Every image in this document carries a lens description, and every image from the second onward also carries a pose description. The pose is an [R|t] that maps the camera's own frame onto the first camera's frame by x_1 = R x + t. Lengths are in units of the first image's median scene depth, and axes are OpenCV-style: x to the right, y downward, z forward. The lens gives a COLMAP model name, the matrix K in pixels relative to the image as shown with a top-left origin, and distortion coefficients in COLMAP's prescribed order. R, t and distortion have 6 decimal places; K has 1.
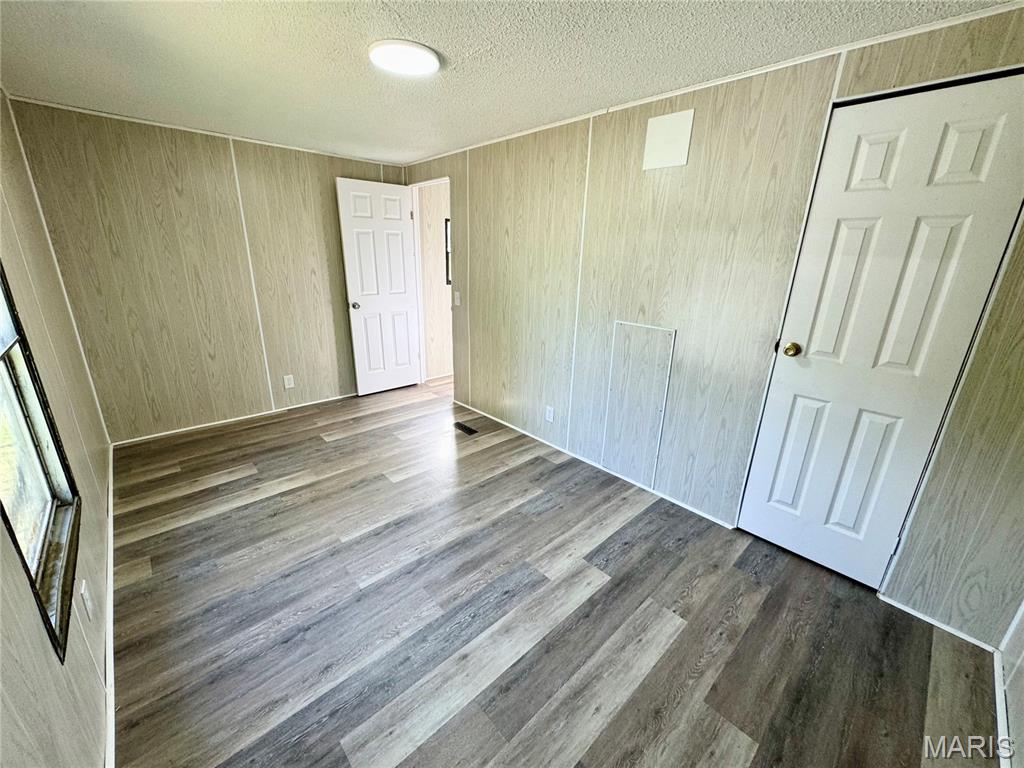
lens RADIAL K [[409.1, 0, 511.2], [0, 409.1, 383.4], [0, 0, 1]] dist [-0.001550, -0.000119]
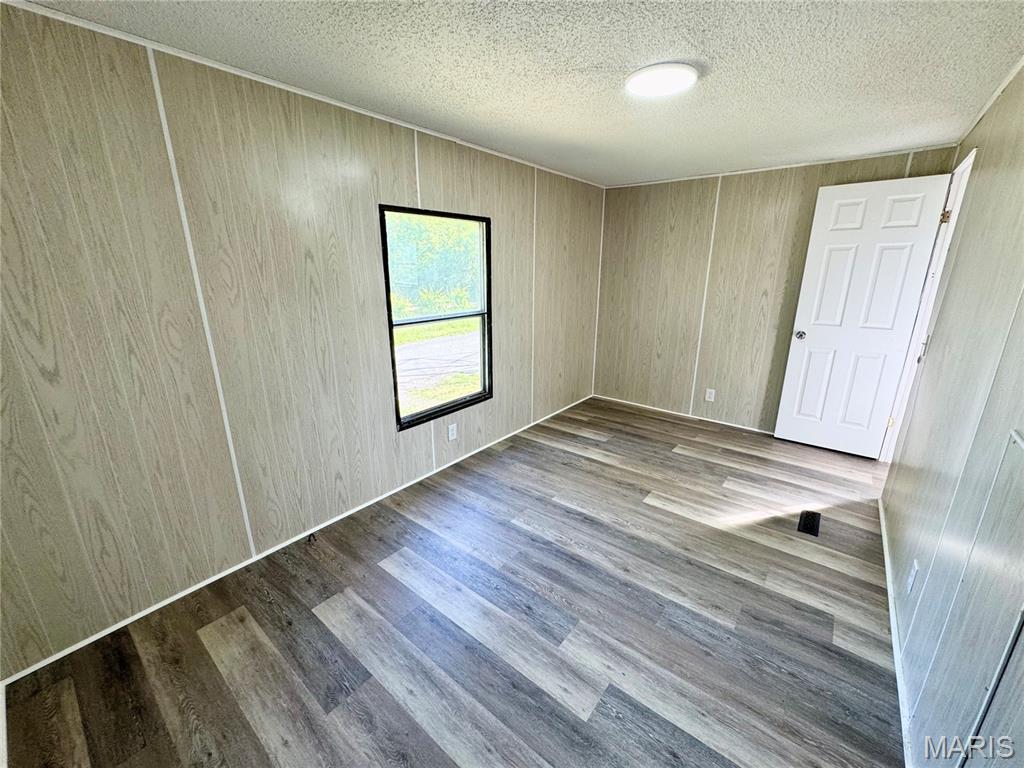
lens RADIAL K [[409.1, 0, 511.2], [0, 409.1, 383.4], [0, 0, 1]] dist [-0.001550, -0.000119]
pose [[0.141669, 0.247711, -0.958420, 0.615024], [-0.298568, 0.933791, 0.197212, -0.139924], [0.943815, 0.258214, 0.206248, 0.470051]]
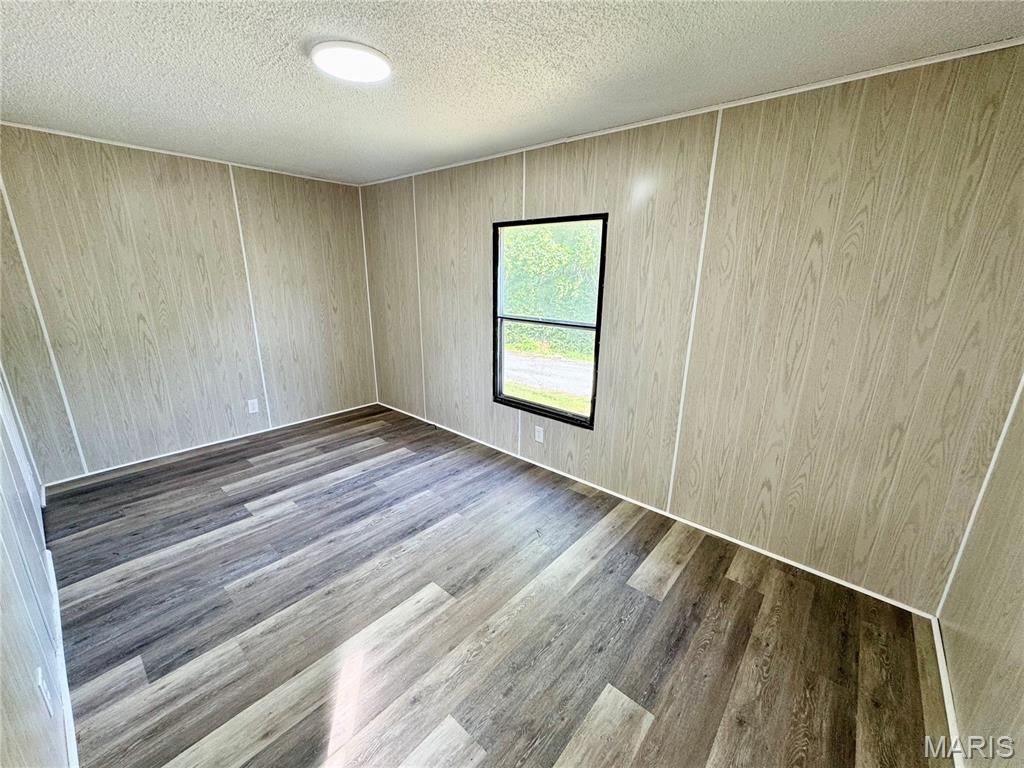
lens RADIAL K [[409.1, 0, 511.2], [0, 409.1, 383.4], [0, 0, 1]] dist [-0.001550, -0.000119]
pose [[-0.992750, -0.011787, -0.119616, -0.375656], [-0.075183, 0.837353, 0.541468, -0.529508], [0.093779, 0.546536, -0.832168, 1.606722]]
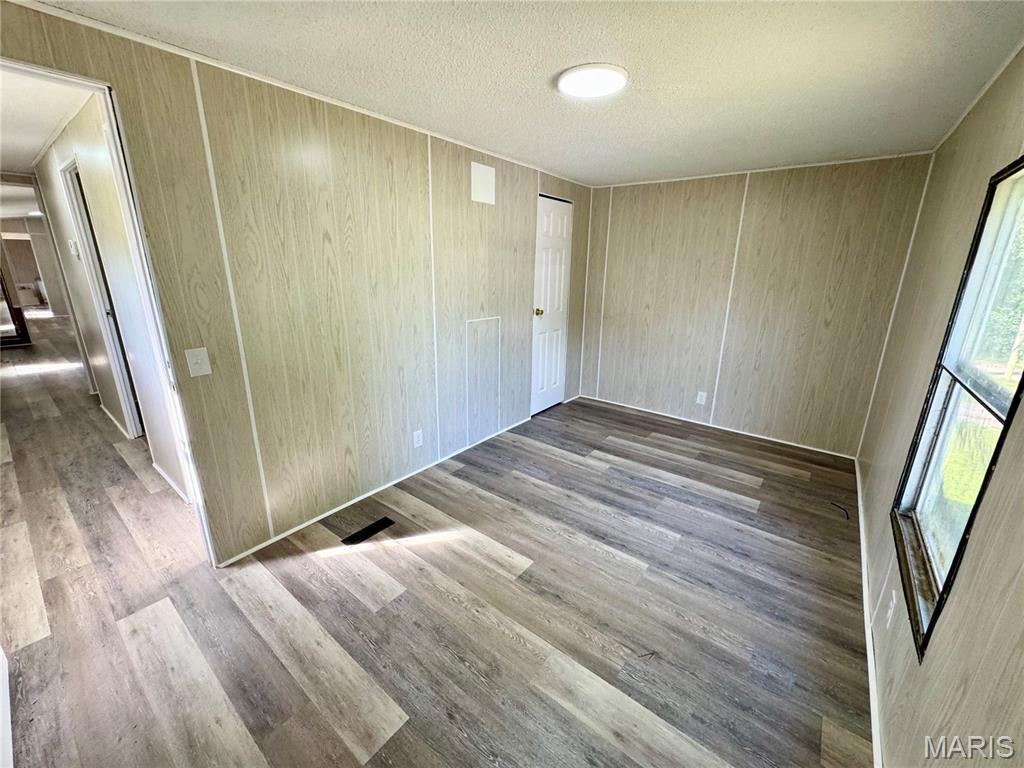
lens RADIAL K [[409.1, 0, 511.2], [0, 409.1, 383.4], [0, 0, 1]] dist [-0.001550, -0.000119]
pose [[-0.157292, -0.301894, 0.940276, -1.030071], [0.281775, 0.898829, 0.335723, -0.386246], [-0.946500, 0.317753, -0.056313, 1.093441]]
